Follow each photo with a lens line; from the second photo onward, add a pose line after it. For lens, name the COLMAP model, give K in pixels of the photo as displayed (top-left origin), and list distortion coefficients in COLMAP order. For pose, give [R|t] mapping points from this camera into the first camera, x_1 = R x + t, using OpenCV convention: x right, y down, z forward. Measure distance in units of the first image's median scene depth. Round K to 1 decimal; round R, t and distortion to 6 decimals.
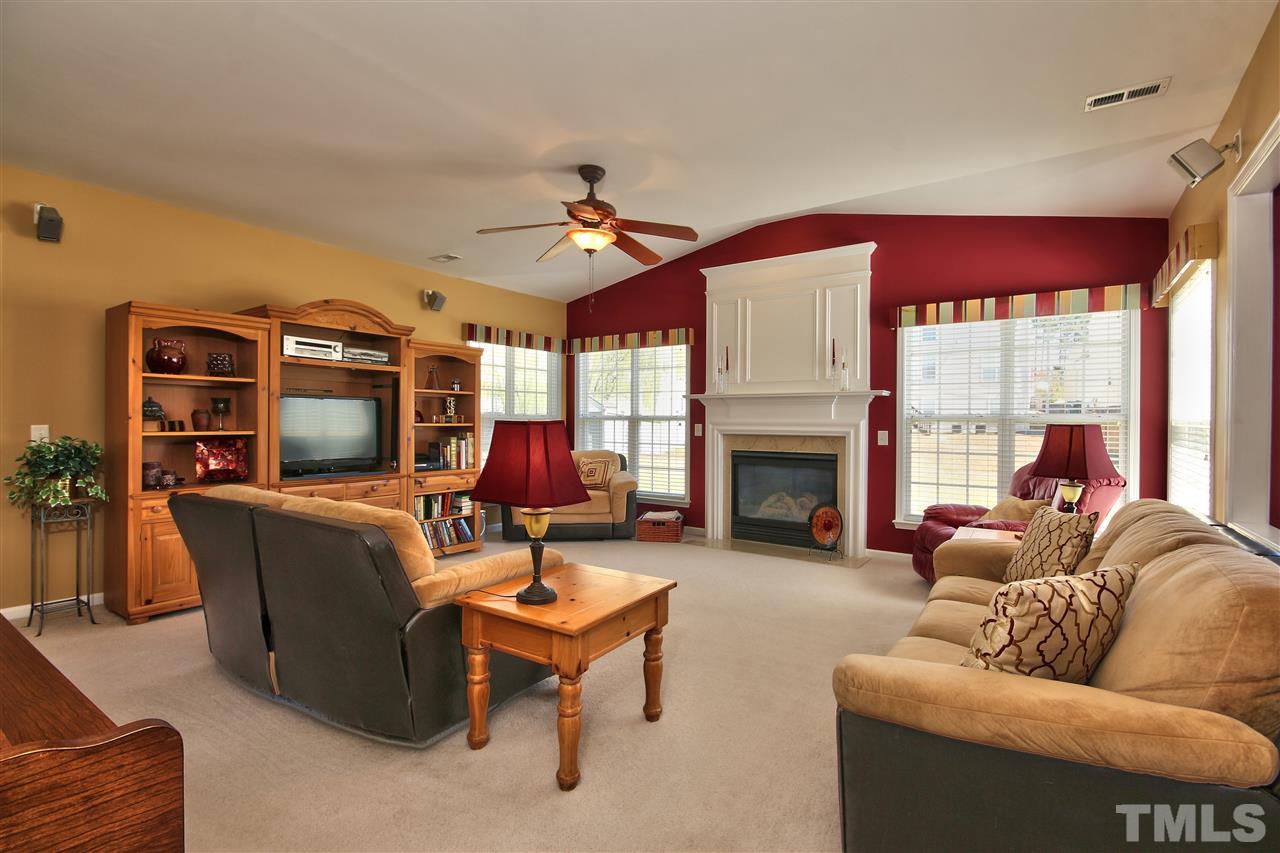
lens RADIAL K [[596.2, 0, 650.2], [0, 596.2, 428.0], [0, 0, 1]] dist [-0.002231, -0.005667]
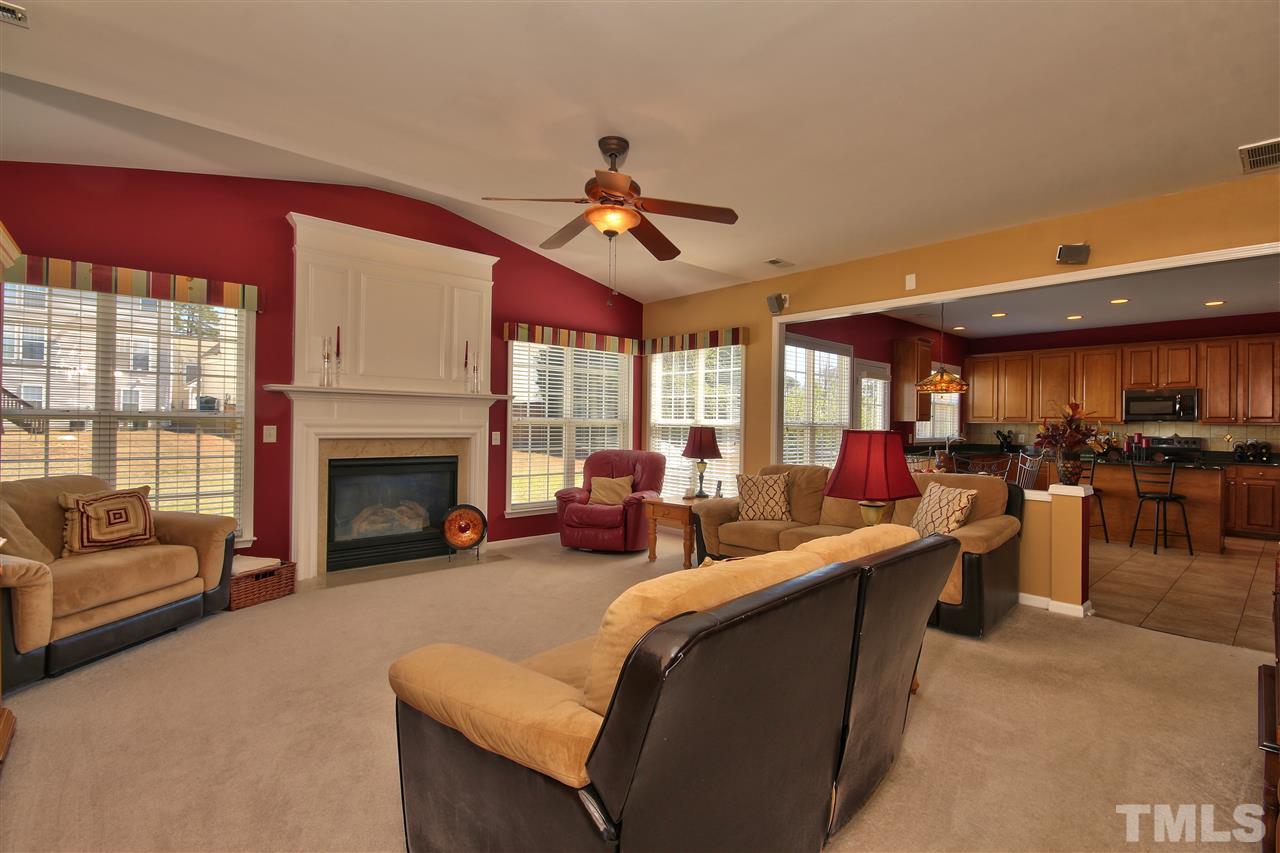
lens RADIAL K [[596.2, 0, 639.0], [0, 596.2, 425.3], [0, 0, 1]] dist [-0.002231, -0.005667]
pose [[0.219990, -0.005977, 0.975484, -0.543904], [0.001390, 0.999982, 0.005813, -0.011072], [-0.975501, 0.000077, 0.219994, 0.438160]]
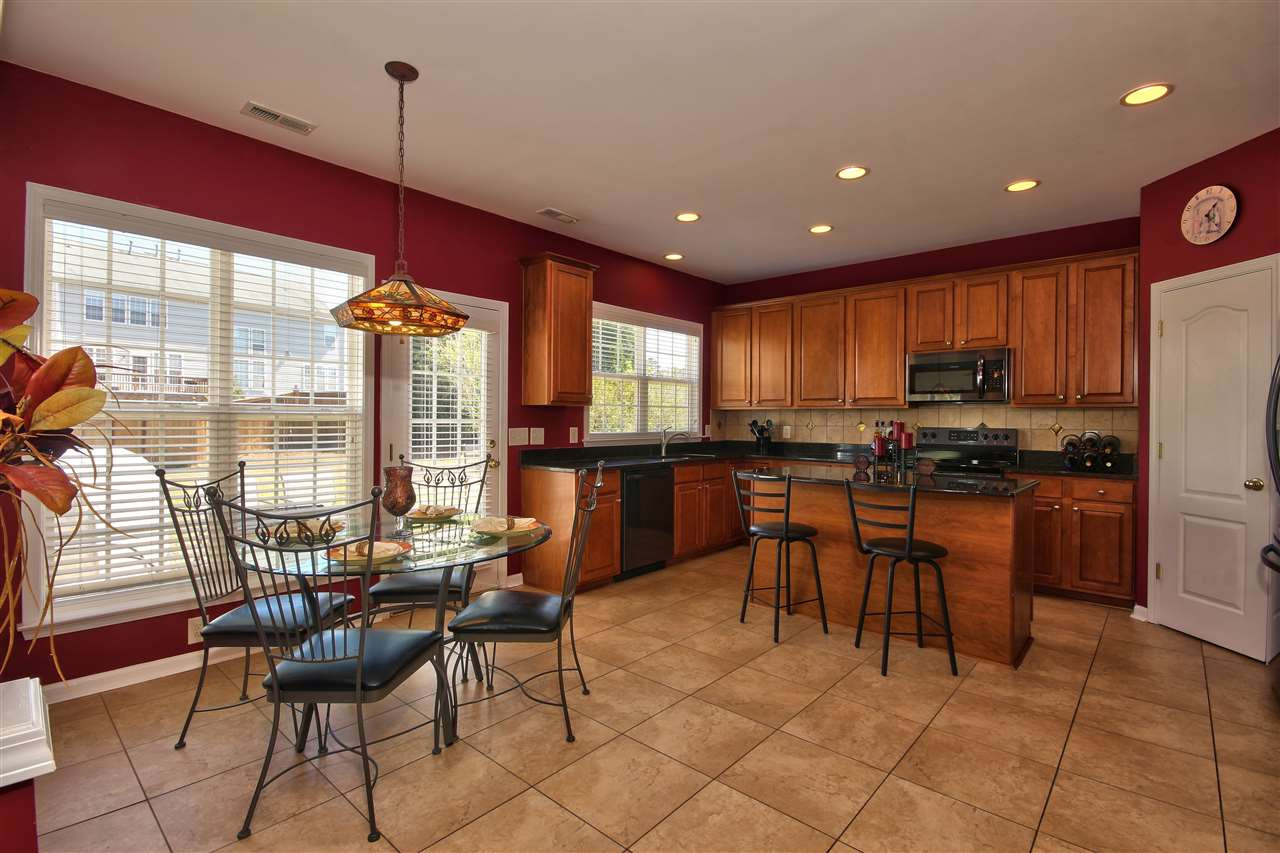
lens RADIAL K [[596.2, 0, 643.3], [0, 596.2, 422.6], [0, 0, 1]] dist [-0.002231, -0.005667]
pose [[0.113932, -0.011763, 0.993419, -0.366128], [0.008381, 0.999906, 0.010879, -0.007276], [-0.993453, 0.007086, 0.114020, 0.306470]]
